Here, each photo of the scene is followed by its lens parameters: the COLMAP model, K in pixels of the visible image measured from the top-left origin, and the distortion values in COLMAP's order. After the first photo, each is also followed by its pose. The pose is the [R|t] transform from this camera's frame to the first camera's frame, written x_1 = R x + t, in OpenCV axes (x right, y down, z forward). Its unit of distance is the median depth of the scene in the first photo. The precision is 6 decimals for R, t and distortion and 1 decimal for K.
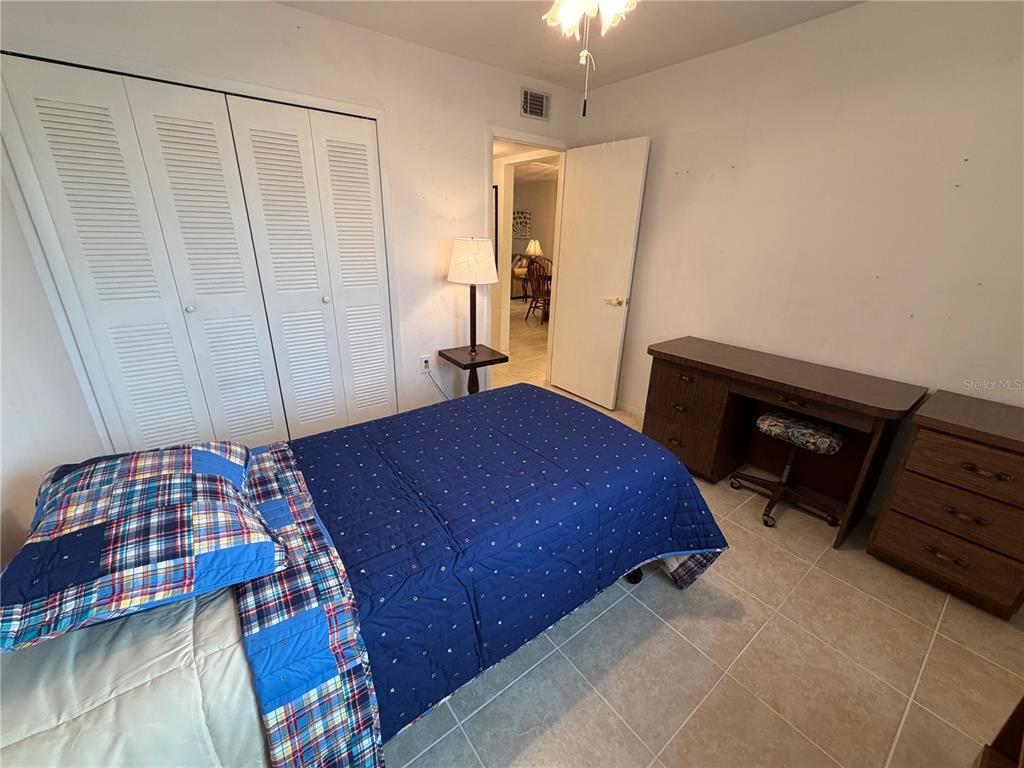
lens RADIAL K [[407.5, 0, 509.6], [0, 407.5, 385.6], [0, 0, 1]] dist [-0.000722, -0.000108]
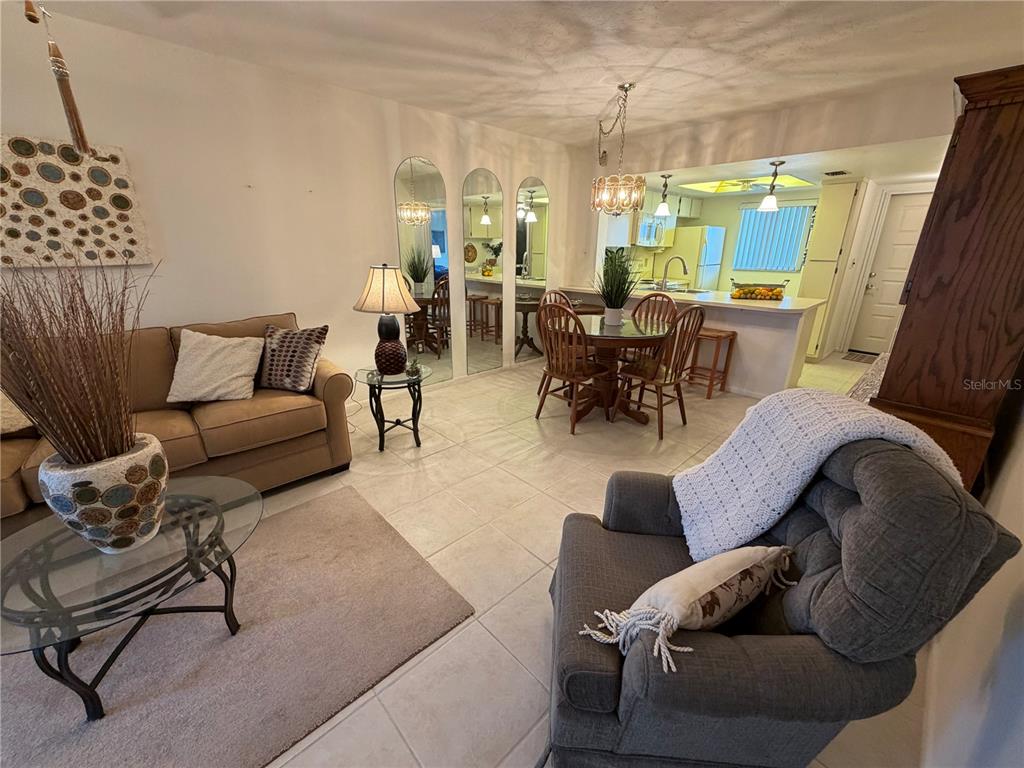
lens RADIAL K [[407.5, 0, 510.7], [0, 407.5, 384.0], [0, 0, 1]] dist [-0.000722, -0.000108]
pose [[-0.105786, -0.345237, 0.932534, -0.766782], [0.344482, 0.867003, 0.360054, -0.986953], [-0.932814, 0.359329, 0.027212, 2.576283]]
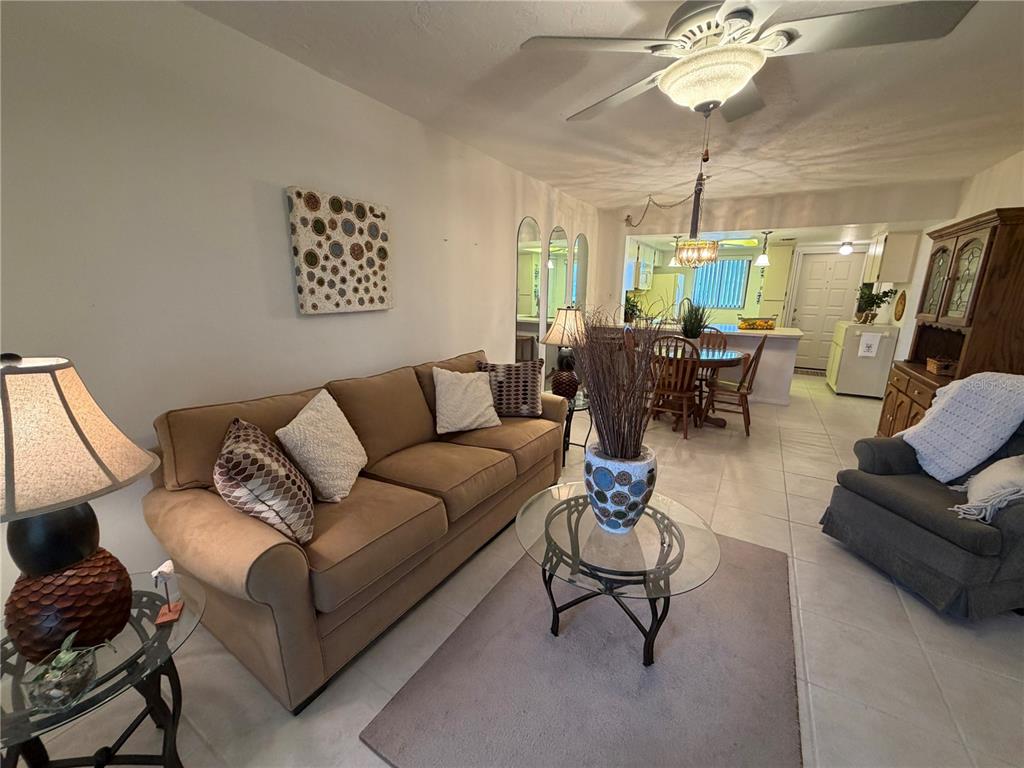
lens RADIAL K [[407.5, 0, 510.2], [0, 407.5, 384.4], [0, 0, 1]] dist [-0.000722, -0.000108]
pose [[-0.366858, -0.245334, 0.897344, -0.767924], [0.312618, 0.875990, 0.367303, -1.246150], [-0.876176, 0.415274, -0.244668, 3.233973]]
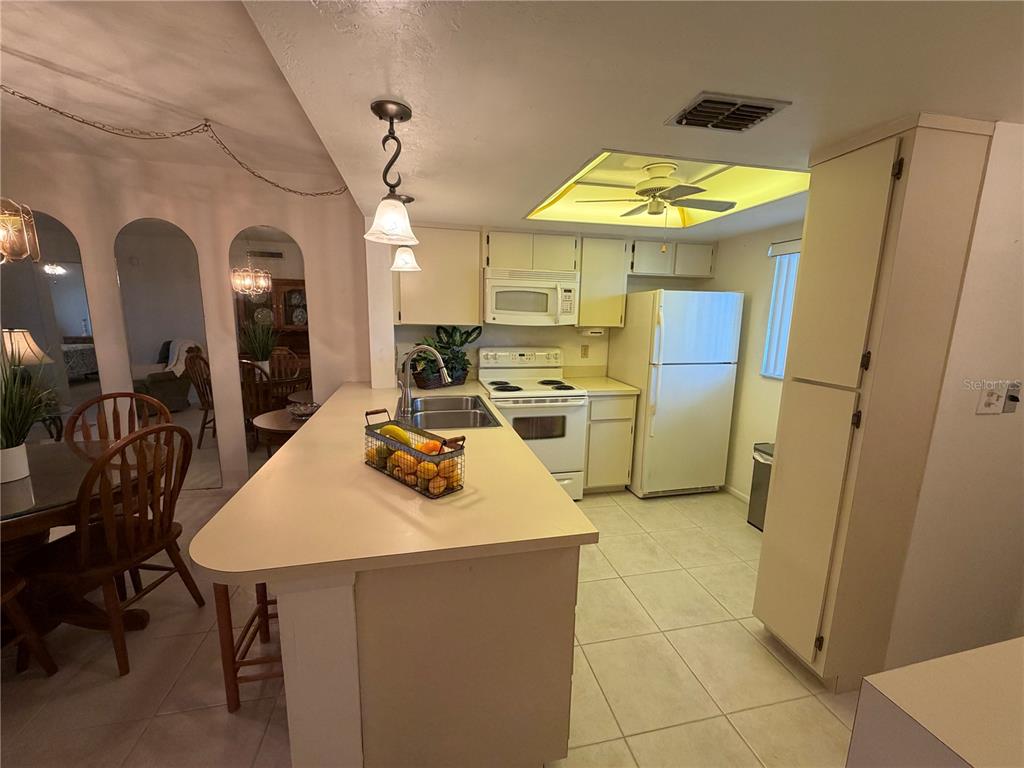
lens RADIAL K [[407.5, 0, 509.7], [0, 407.5, 384.0], [0, 0, 1]] dist [-0.000722, -0.000108]
pose [[0.416192, -0.174428, 0.892389, 0.123729], [0.314131, 0.948582, 0.038908, -0.554517], [-0.853291, 0.264134, 0.449586, 1.413553]]
